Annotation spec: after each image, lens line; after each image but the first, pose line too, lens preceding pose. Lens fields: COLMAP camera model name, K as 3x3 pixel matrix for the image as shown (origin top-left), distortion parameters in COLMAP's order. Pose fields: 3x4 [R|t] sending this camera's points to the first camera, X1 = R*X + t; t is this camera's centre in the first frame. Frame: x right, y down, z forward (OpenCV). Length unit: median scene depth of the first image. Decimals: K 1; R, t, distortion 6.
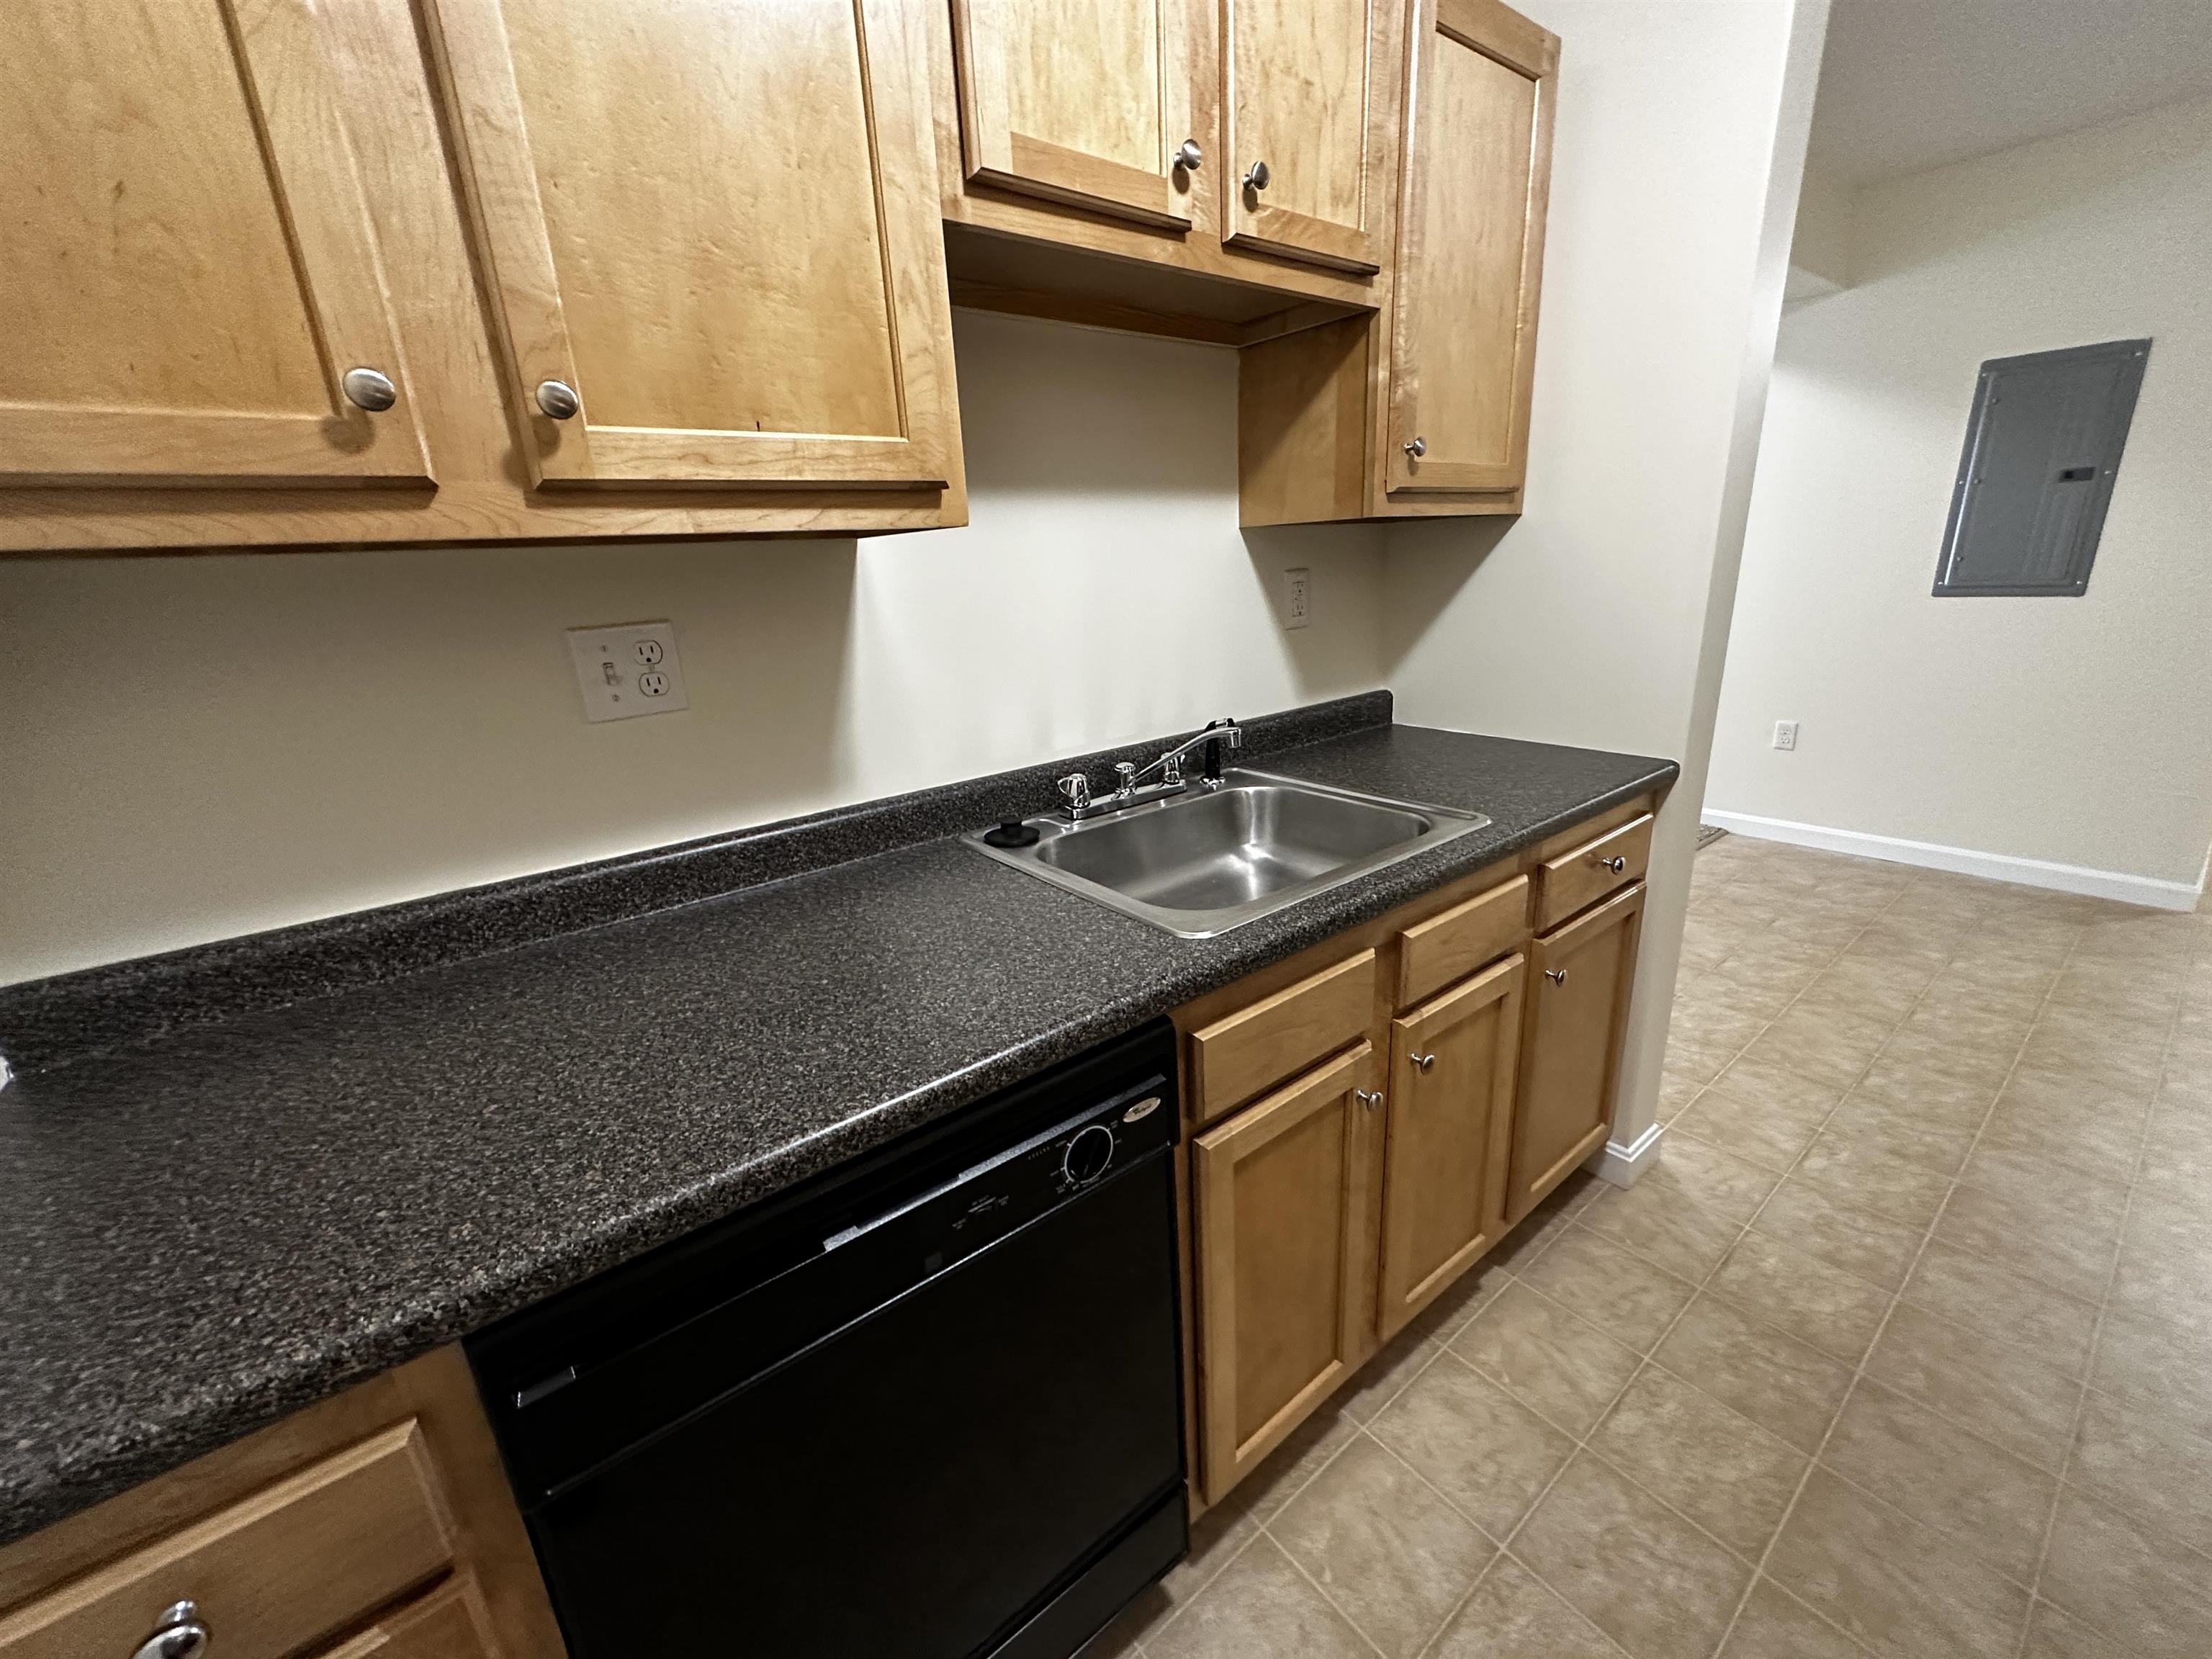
lens RADIAL K [[866.2, 0, 1111.8], [0, 866.2, 827.3], [0, 0, 1]] dist [-0.000973, -0.003636]
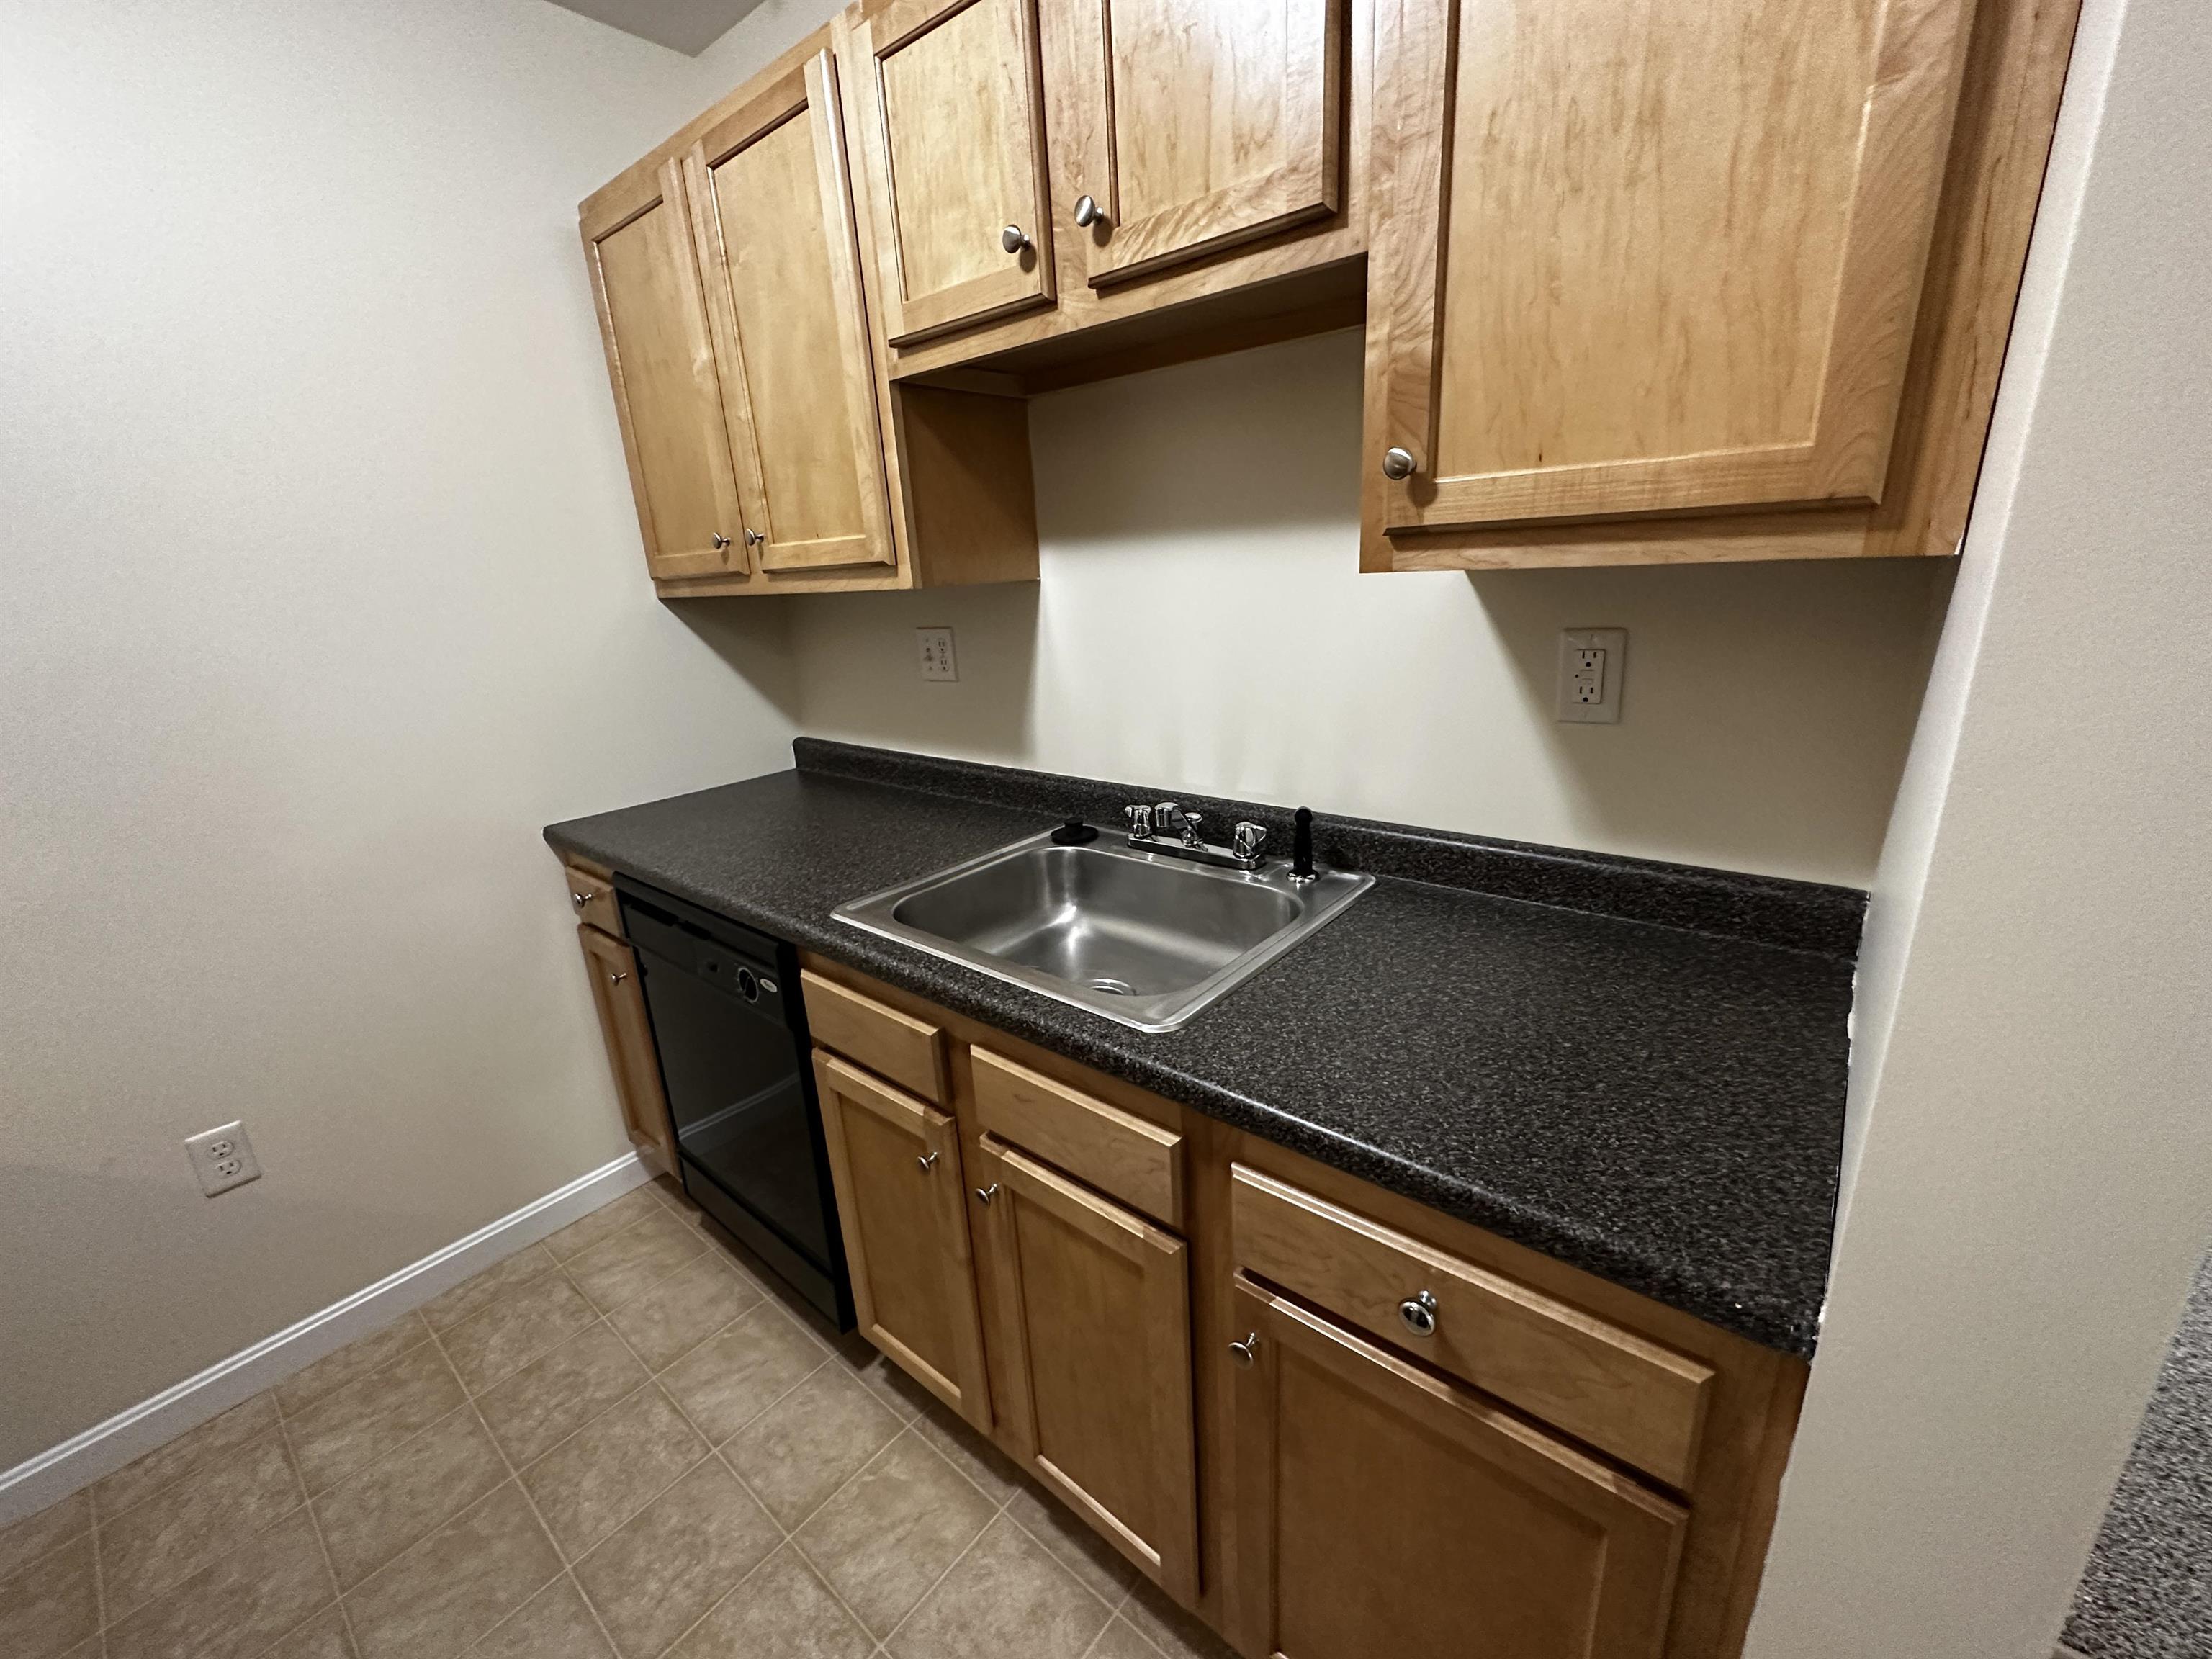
lens RADIAL K [[885.2, 0, 1107.8], [0, 885.2, 832.1], [0, 0, 1]] dist [-0.000101, 0.000295]
pose [[0.217044, 0.327948, -0.919425, 1.193911], [-0.245543, 0.929935, 0.273733, -0.398141], [0.944775, 0.166346, 0.282362, 0.841158]]
